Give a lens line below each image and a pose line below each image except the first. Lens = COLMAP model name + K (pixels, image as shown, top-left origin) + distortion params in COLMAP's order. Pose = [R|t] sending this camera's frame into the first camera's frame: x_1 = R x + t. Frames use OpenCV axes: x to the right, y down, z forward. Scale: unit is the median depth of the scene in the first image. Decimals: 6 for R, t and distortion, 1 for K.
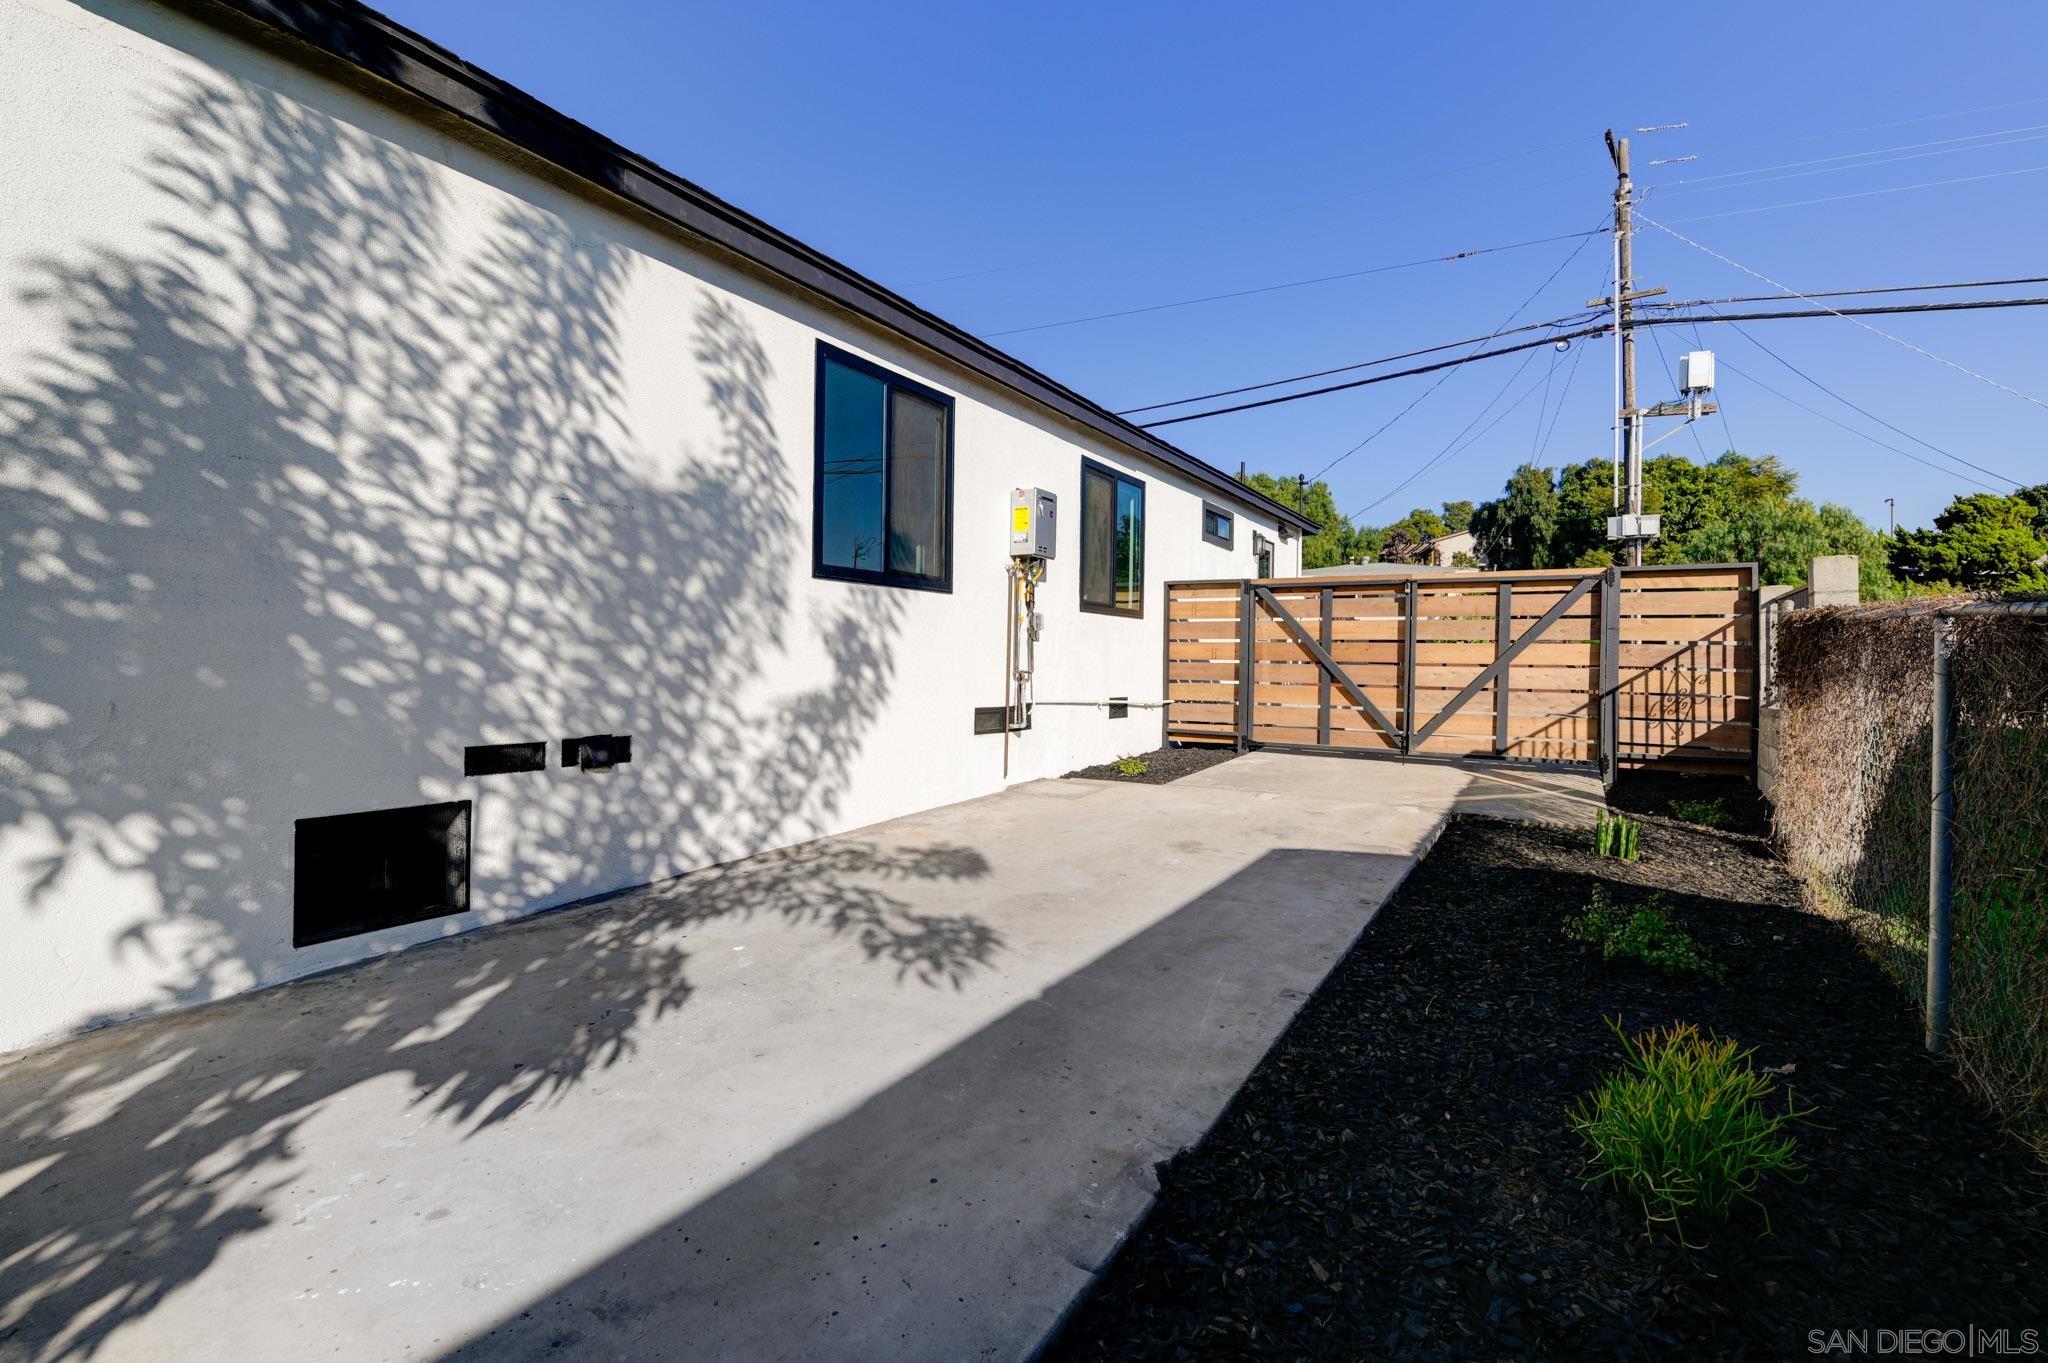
lens RADIAL K [[864.7, 0, 1020.2], [0, 864.7, 670.5], [0, 0, 1]] dist [0.000631, -0.000096]
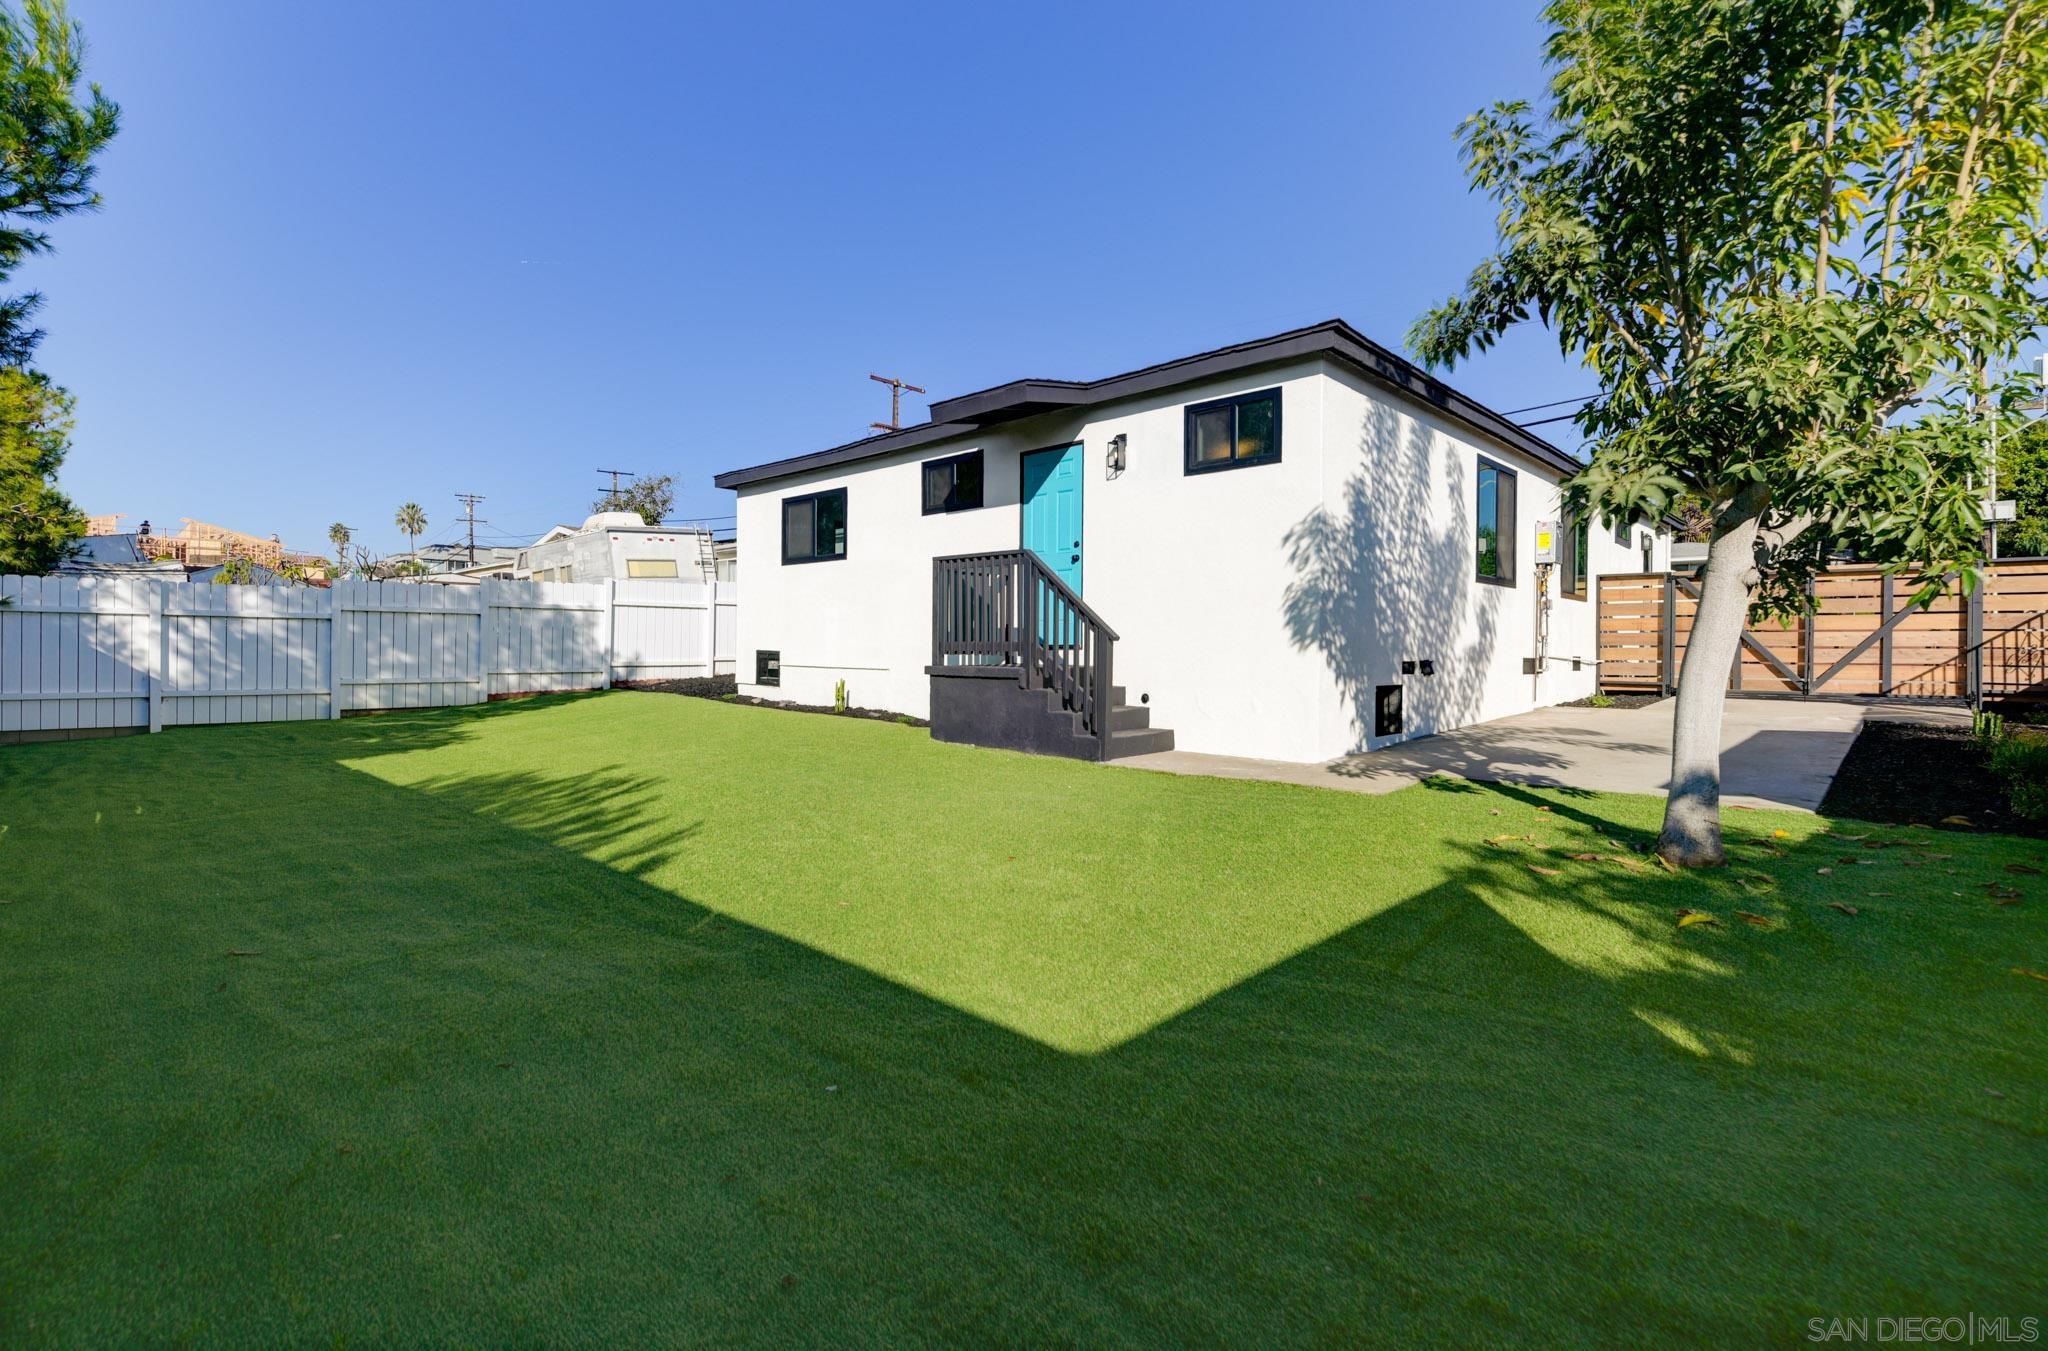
lens RADIAL K [[923.7, 0, 1022.6], [0, 923.7, 658.2], [0, 0, 1]] dist [0.012465, -0.010977]
pose [[0.982526, -0.006235, -0.186022, -0.555093], [0.005389, 0.999973, -0.005053, 0.040054], [0.186049, 0.003962, 0.982533, -0.758701]]
